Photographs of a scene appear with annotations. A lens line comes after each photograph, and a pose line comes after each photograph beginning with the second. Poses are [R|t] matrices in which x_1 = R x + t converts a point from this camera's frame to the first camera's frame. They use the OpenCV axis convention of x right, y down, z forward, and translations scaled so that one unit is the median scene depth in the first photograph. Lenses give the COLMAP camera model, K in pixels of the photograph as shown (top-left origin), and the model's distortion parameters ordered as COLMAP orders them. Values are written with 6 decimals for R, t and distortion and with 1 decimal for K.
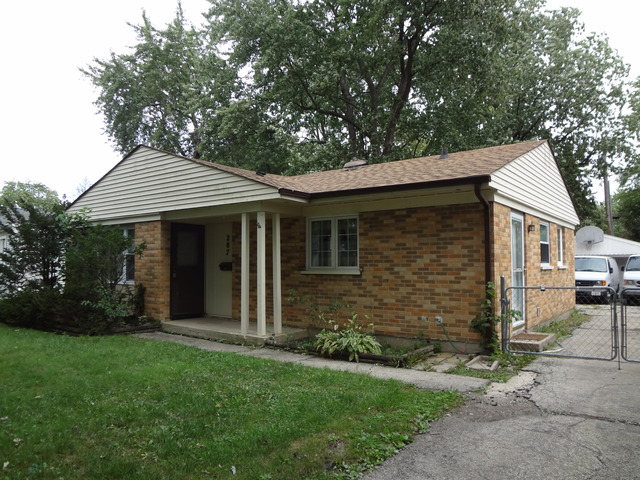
lens RADIAL K [[470.2, 0, 320.0], [0, 470.2, 240.0], [0, 0, 1]] dist [-0.059792, 0.008926]
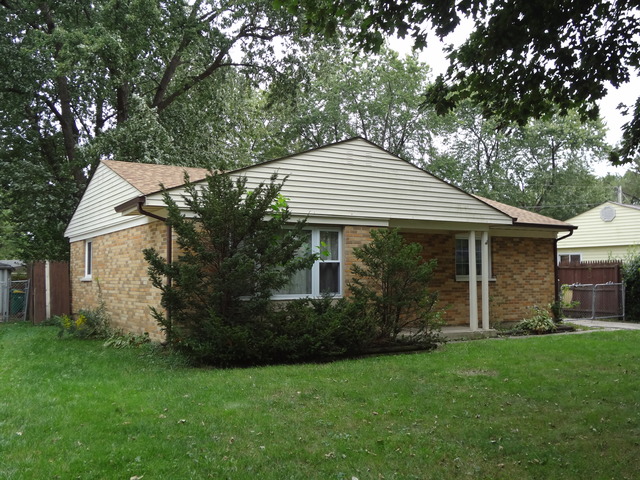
lens RADIAL K [[652.8, 0, 320.0], [0, 652.8, 240.0], [0, 0, 1]] dist [-0.011746, 0.017447]
pose [[0.369268, 0.051243, 0.927909, -2.001104], [-0.040924, 0.998407, -0.038851, 0.050739], [-0.928421, -0.023628, 0.370777, 0.795249]]
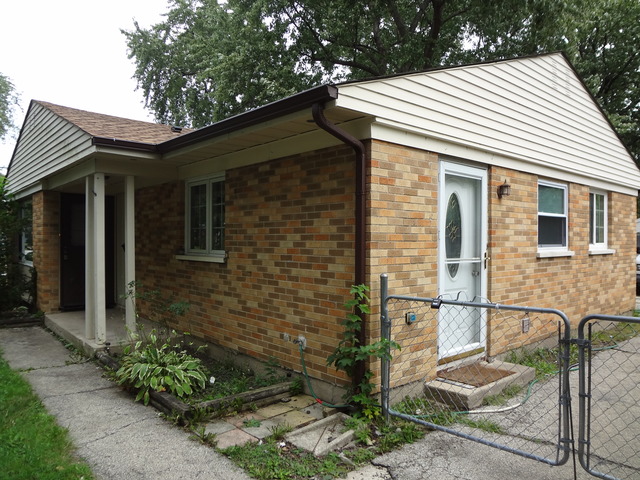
lens RADIAL K [[470.2, 0, 320.0], [0, 470.2, 240.0], [0, 0, 1]] dist [-0.059792, 0.008926]
pose [[0.978771, 0.005080, -0.204892, 0.371558], [0.005721, 0.998626, 0.052091, 0.006399], [0.204875, -0.052157, 0.977397, 0.383305]]
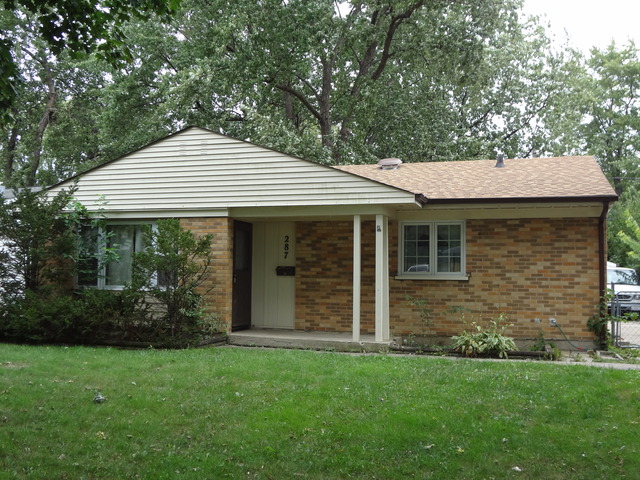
lens RADIAL K [[652.8, 0, 320.0], [0, 652.8, 240.0], [0, 0, 1]] dist [-0.011746, 0.017447]
pose [[0.943795, 0.030822, 0.329091, -0.719106], [-0.029758, 0.999523, -0.008270, 0.007491], [-0.329189, -0.001988, 0.944262, -0.251970]]
